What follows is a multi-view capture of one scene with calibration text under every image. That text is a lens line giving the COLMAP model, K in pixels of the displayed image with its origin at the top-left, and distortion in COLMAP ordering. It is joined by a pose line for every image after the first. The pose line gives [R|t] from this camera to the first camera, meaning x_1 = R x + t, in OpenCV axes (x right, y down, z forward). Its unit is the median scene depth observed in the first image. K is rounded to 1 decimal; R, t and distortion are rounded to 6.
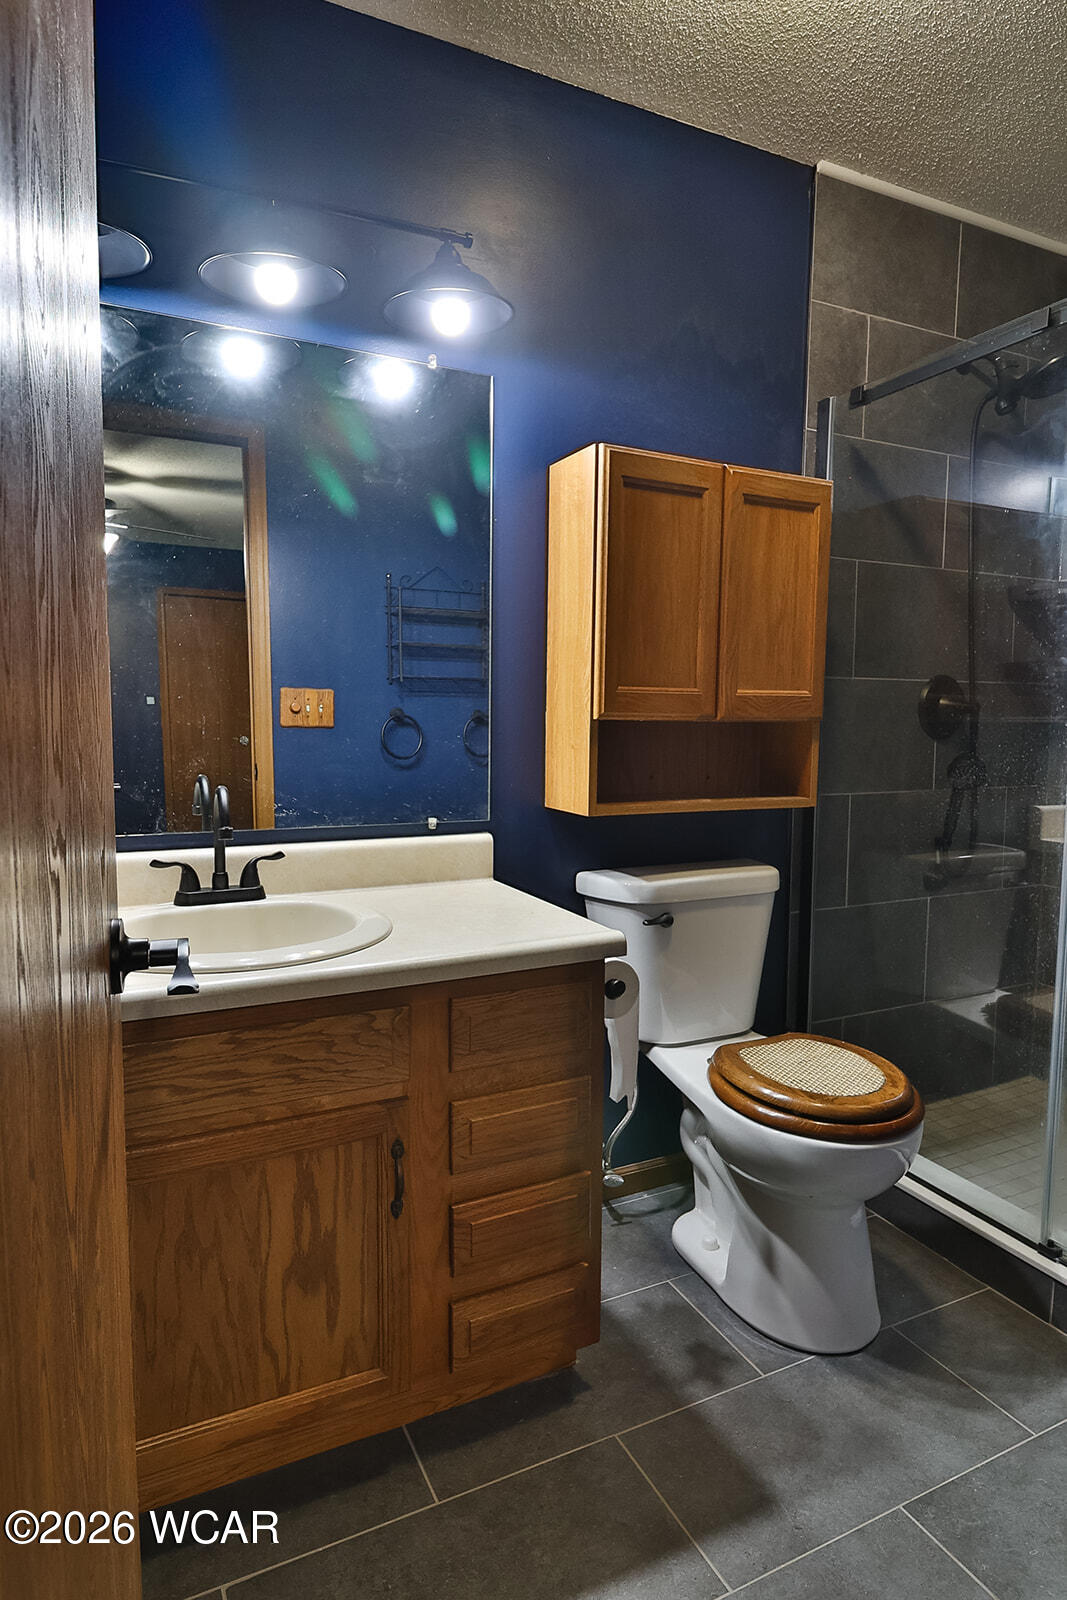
lens RADIAL K [[942.5, 0, 560.6], [0, 942.5, 797.8], [0, 0, 1]] dist [0.005735, -0.013460]
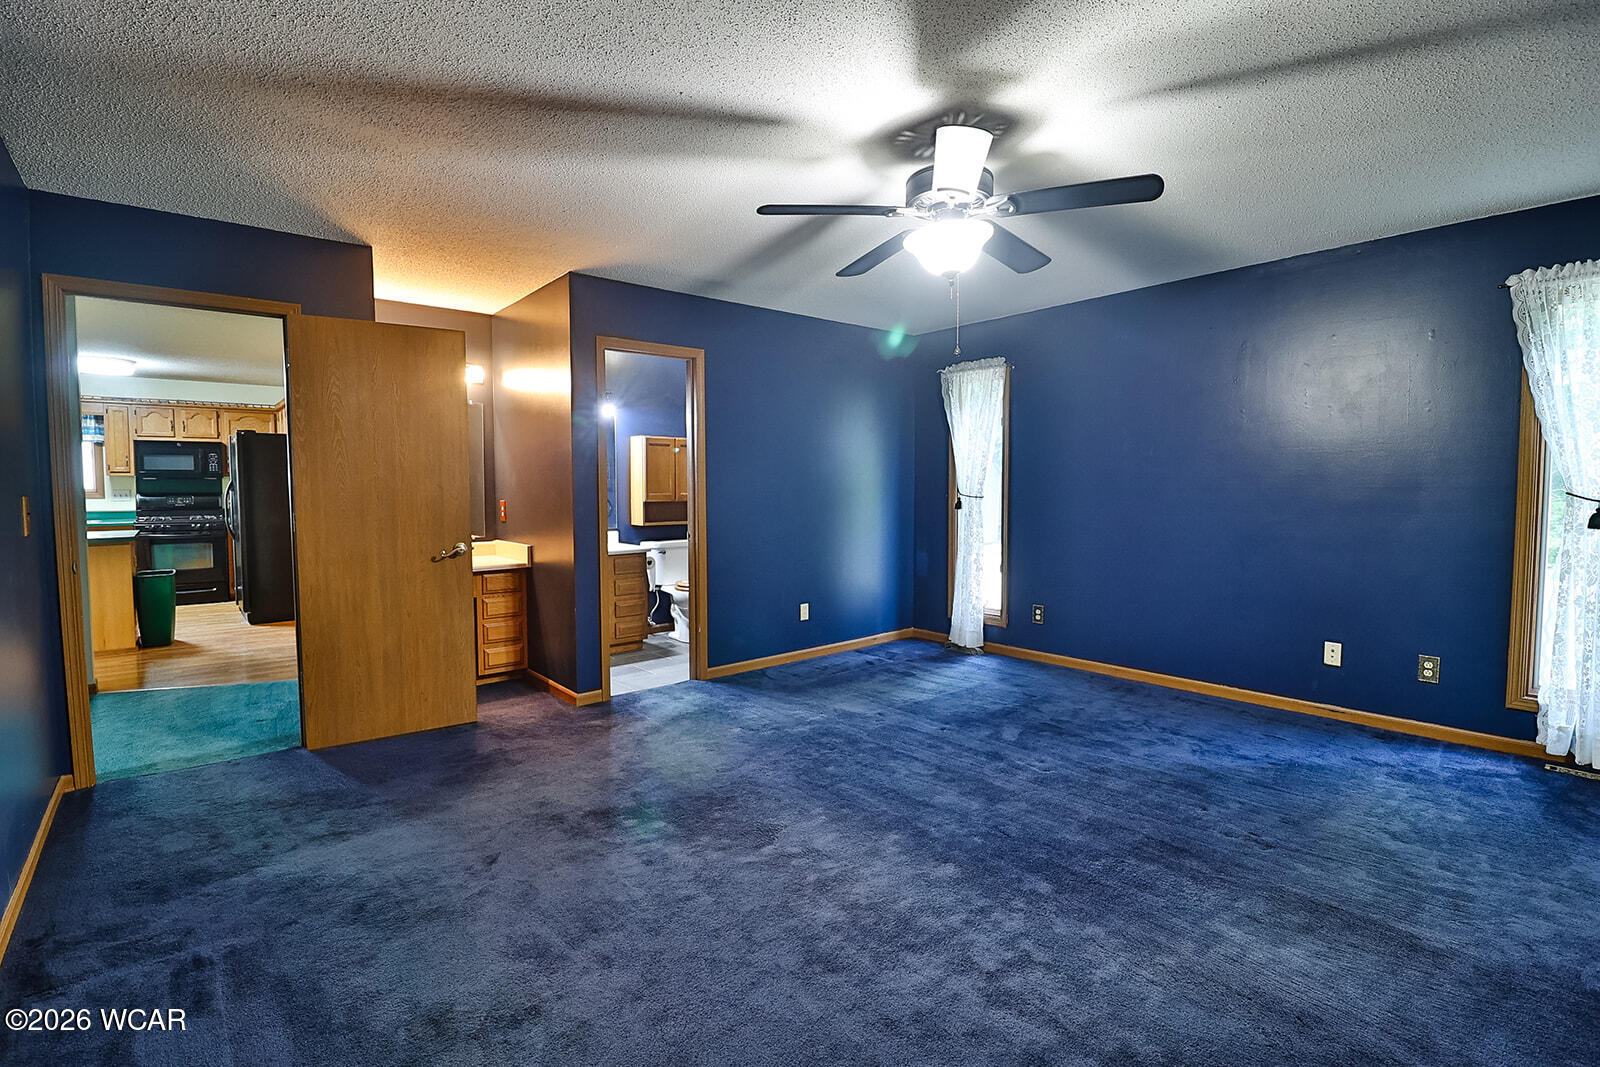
lens RADIAL K [[749.9, 0, 814.2], [0, 749.9, 524.9], [0, 0, 1]] dist [0.003584, -0.016923]
pose [[0.970831, -0.025992, 0.238351, -0.023115], [0.034053, 0.998977, -0.029766, 0.136706], [-0.237333, 0.037014, 0.970723, -2.288606]]
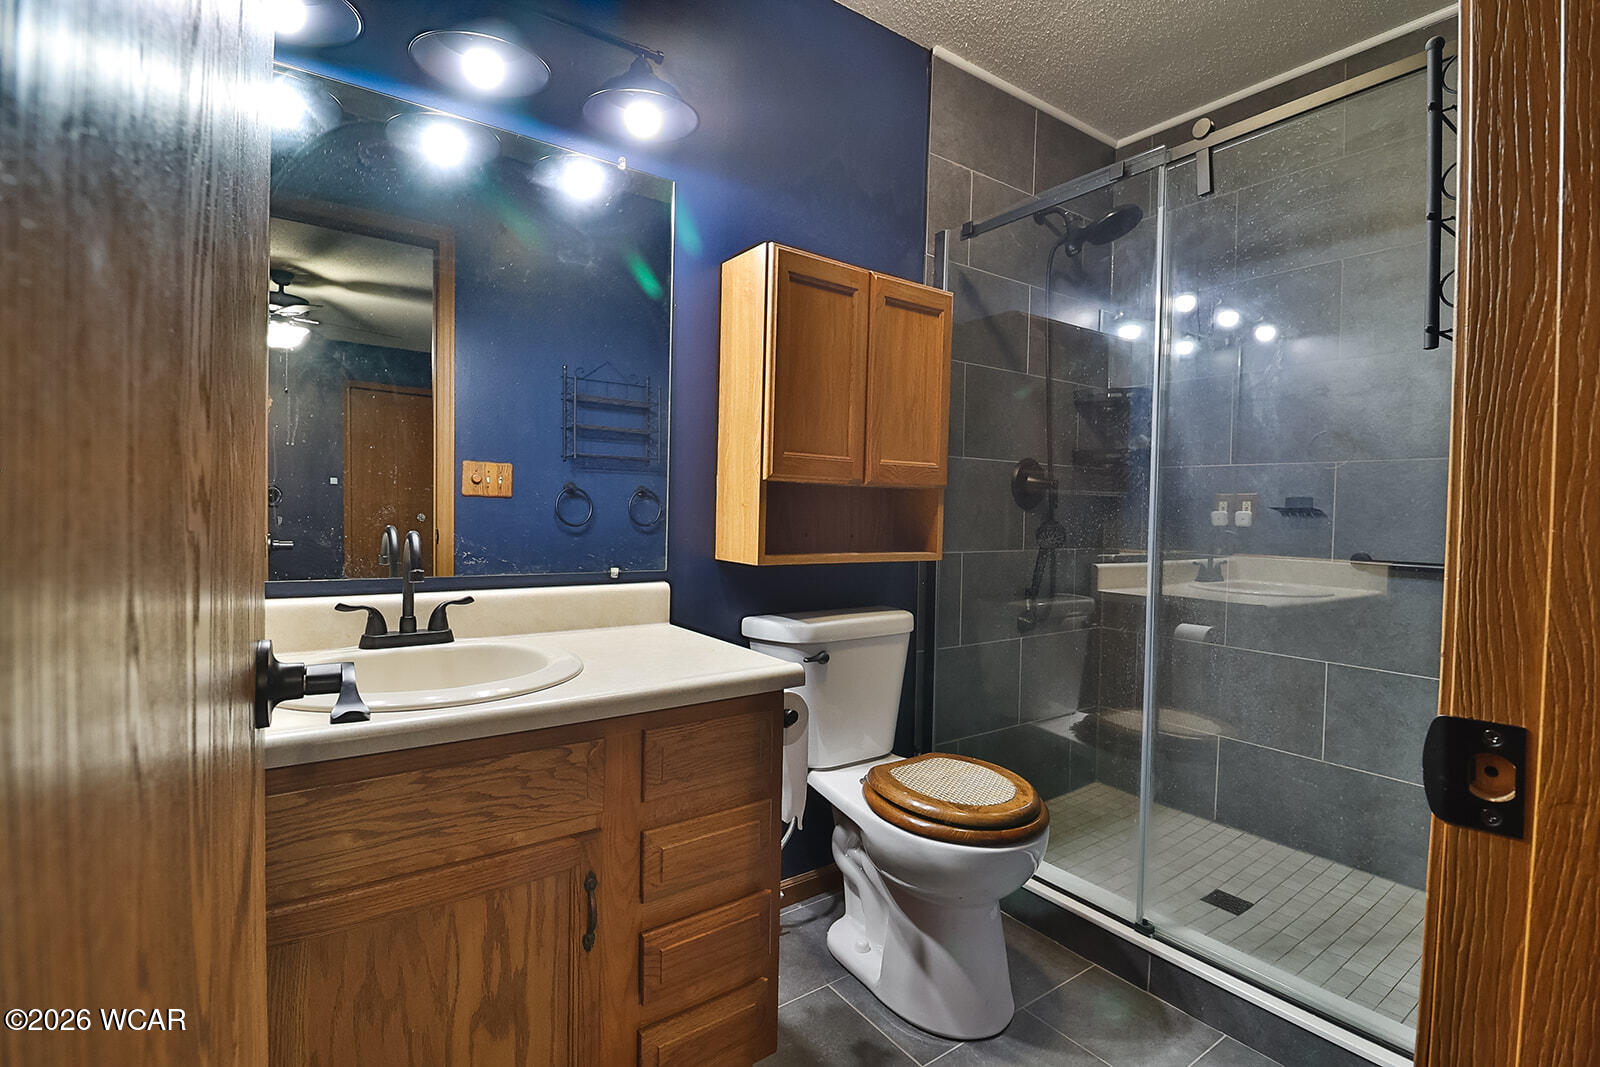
lens RADIAL K [[749.9, 0, 814.2], [0, 749.9, 524.9], [0, 0, 1]] dist [0.003584, -0.016923]
pose [[0.986252, 0.006749, 0.165112, -0.052084], [0.004297, 0.997781, -0.066450, 0.031106], [-0.165194, 0.066246, 0.984034, 0.100290]]
